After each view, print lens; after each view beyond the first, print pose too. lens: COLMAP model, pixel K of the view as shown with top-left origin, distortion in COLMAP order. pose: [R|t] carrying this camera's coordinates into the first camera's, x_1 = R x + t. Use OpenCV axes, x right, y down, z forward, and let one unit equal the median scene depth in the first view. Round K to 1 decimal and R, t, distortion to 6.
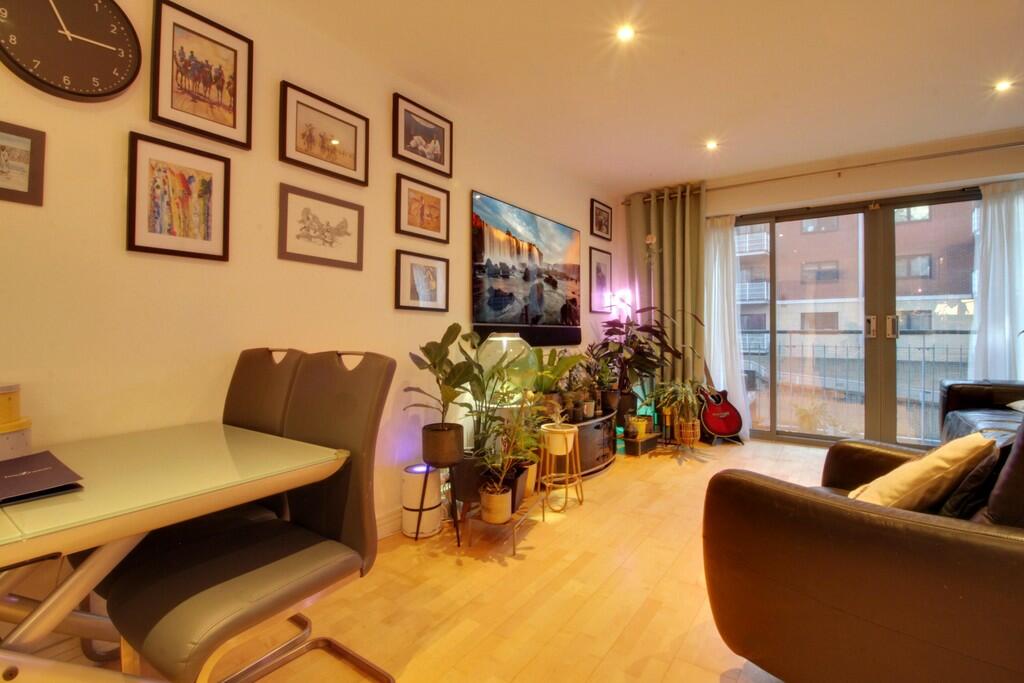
lens RADIAL K [[474.1, 0, 511.8], [0, 474.1, 327.7], [0, 0, 1]] dist [0.001498, -0.011942]
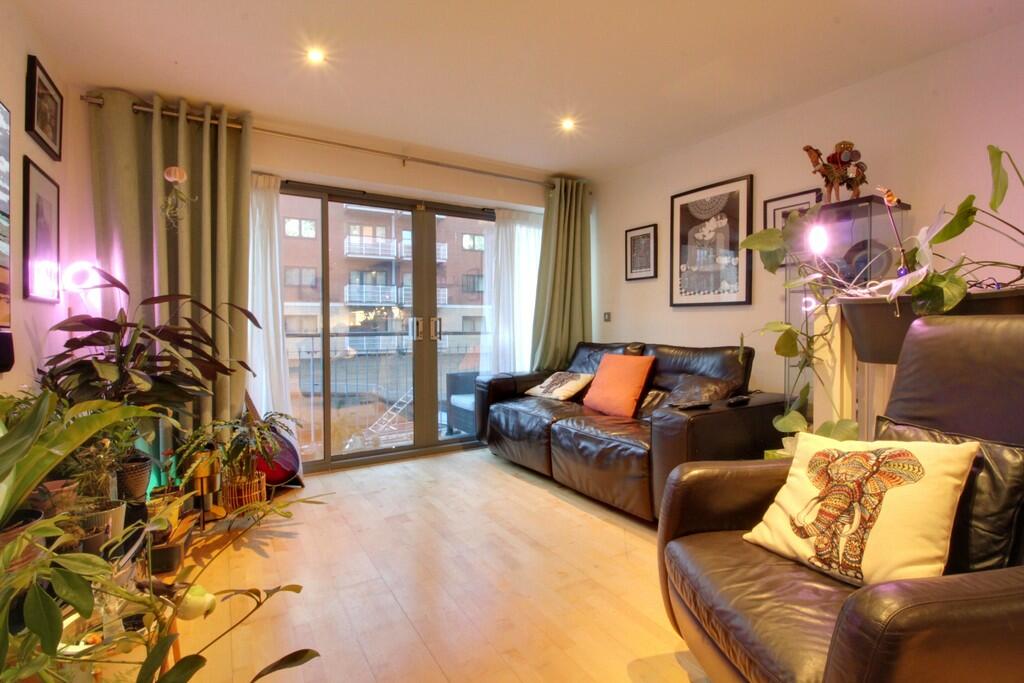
lens RADIAL K [[474.1, 0, 511.8], [0, 474.1, 327.7], [0, 0, 1]] dist [0.001498, -0.011942]
pose [[0.400146, -0.000237, 0.916452, -0.062103], [0.004921, 0.999986, -0.001890, -0.001101], [-0.916438, 0.005266, 0.400141, 0.391193]]
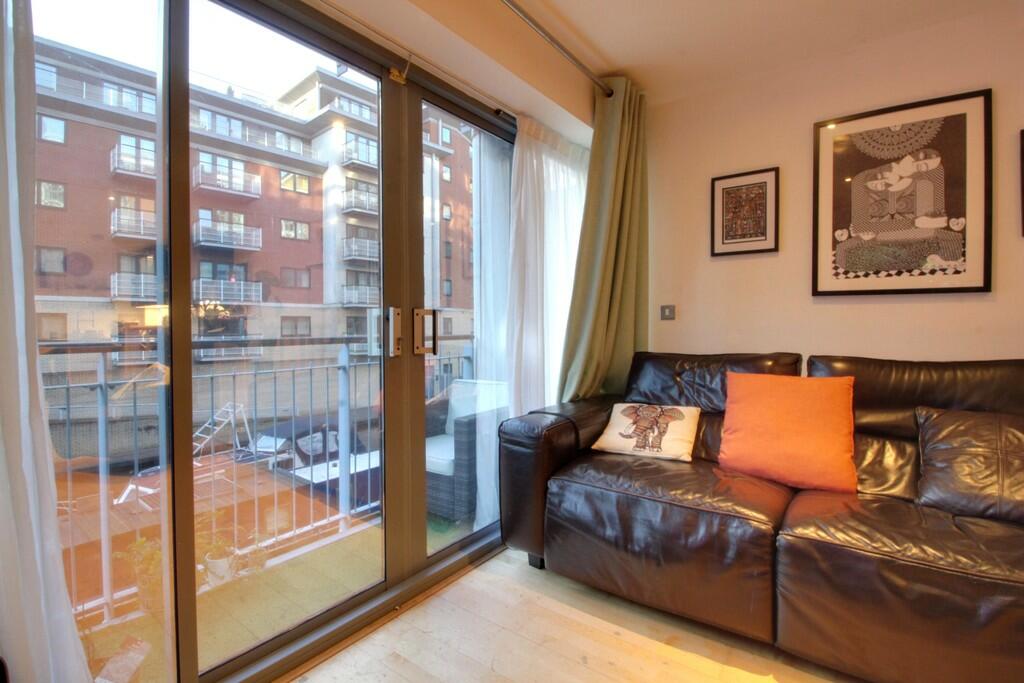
lens RADIAL K [[474.1, 0, 511.8], [0, 474.1, 327.7], [0, 0, 1]] dist [0.001498, -0.011942]
pose [[0.035752, 0.004762, 0.999349, 0.272694], [0.005583, 0.999972, -0.004965, -0.001646], [-0.999345, 0.005756, 0.035724, 0.793413]]
